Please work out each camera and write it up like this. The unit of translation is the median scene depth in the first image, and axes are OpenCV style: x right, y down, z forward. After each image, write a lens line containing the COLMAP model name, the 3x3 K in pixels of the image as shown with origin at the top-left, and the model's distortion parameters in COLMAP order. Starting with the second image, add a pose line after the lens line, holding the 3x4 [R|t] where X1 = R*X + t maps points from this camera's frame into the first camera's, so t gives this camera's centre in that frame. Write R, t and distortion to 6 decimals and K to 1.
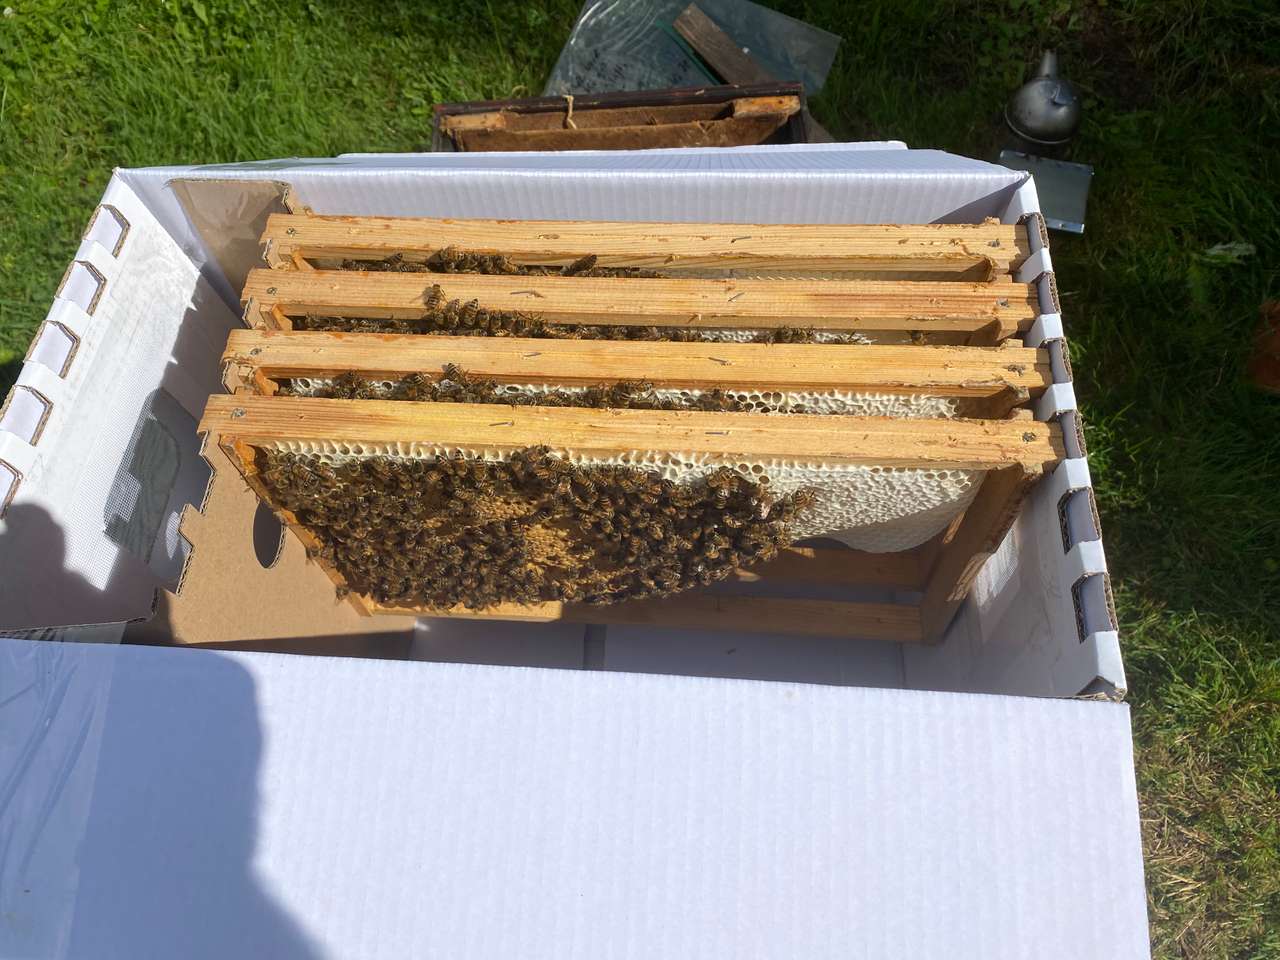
lens RADIAL K [[1001.4, 0, 640.0], [0, 1001.4, 480.0], [0, 0, 1]] dist [-0.003769, -0.001628]
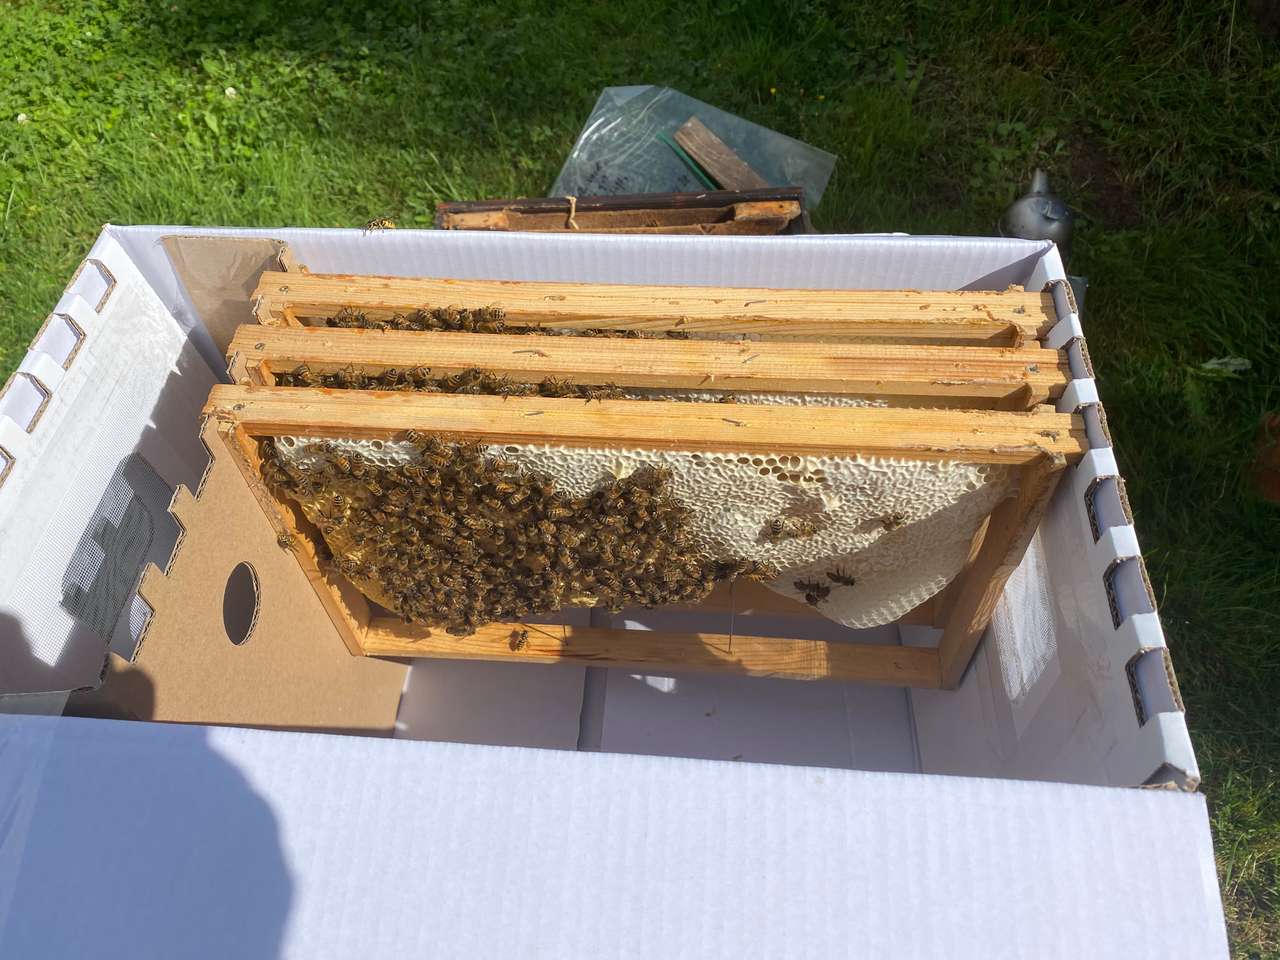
lens RADIAL K [[1001.4, 0, 640.0], [0, 1001.4, 480.0], [0, 0, 1]] dist [-0.003769, -0.001628]
pose [[0.999823, 0.016086, 0.009724, -0.015311], [-0.014781, 0.992419, -0.122010, 0.045962], [-0.011613, 0.121845, 0.992481, 0.070466]]
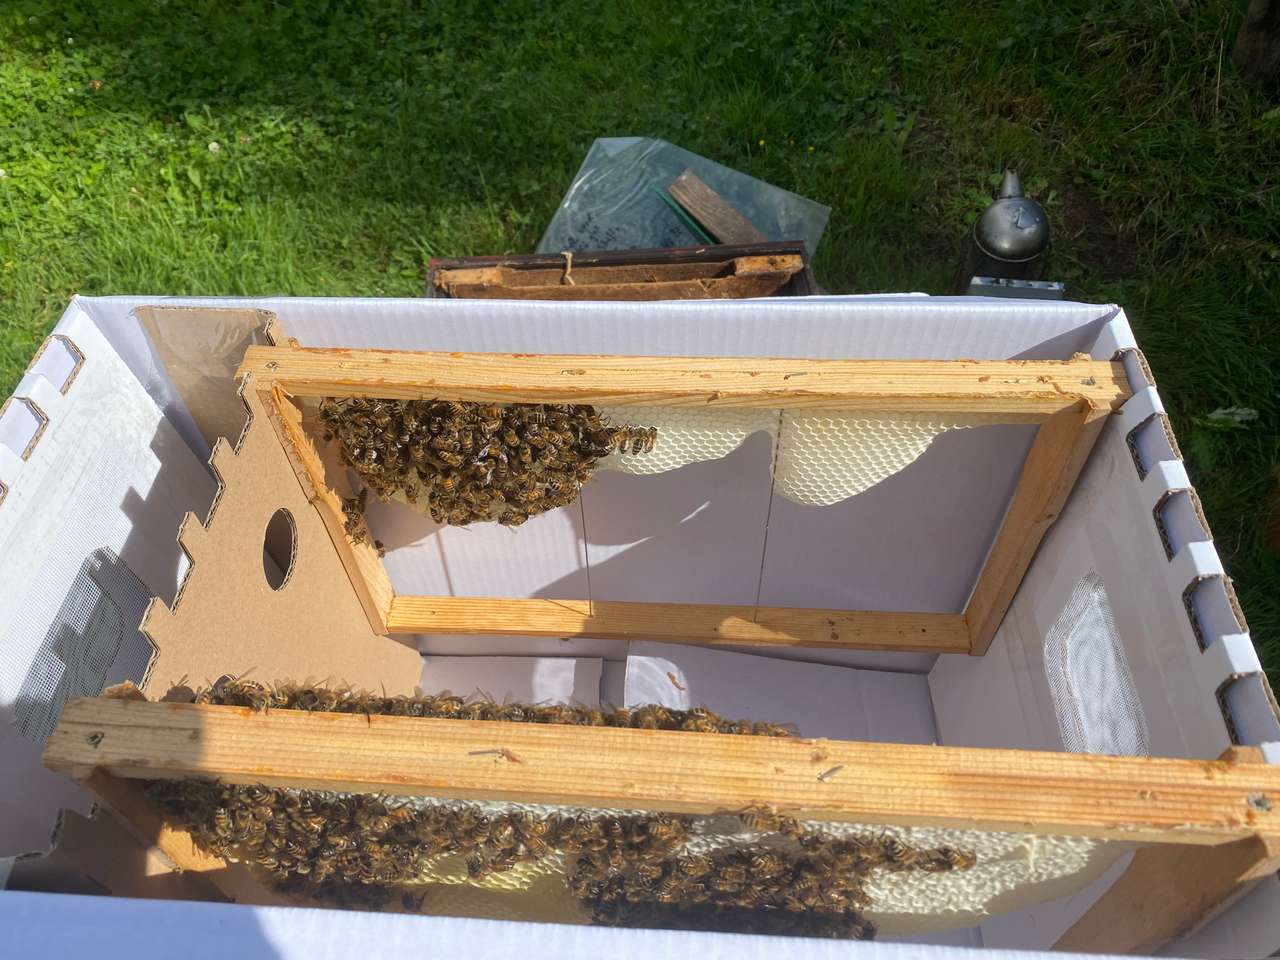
lens RADIAL K [[996.3, 0, 631.4], [0, 996.3, 469.8], [0, 0, 1]] dist [-0.001205, -0.005577]
pose [[0.999739, 0.007299, 0.021652, -0.058210], [-0.003395, 0.984540, -0.175126, -0.008752], [-0.022596, 0.175007, 0.984308, 0.167904]]
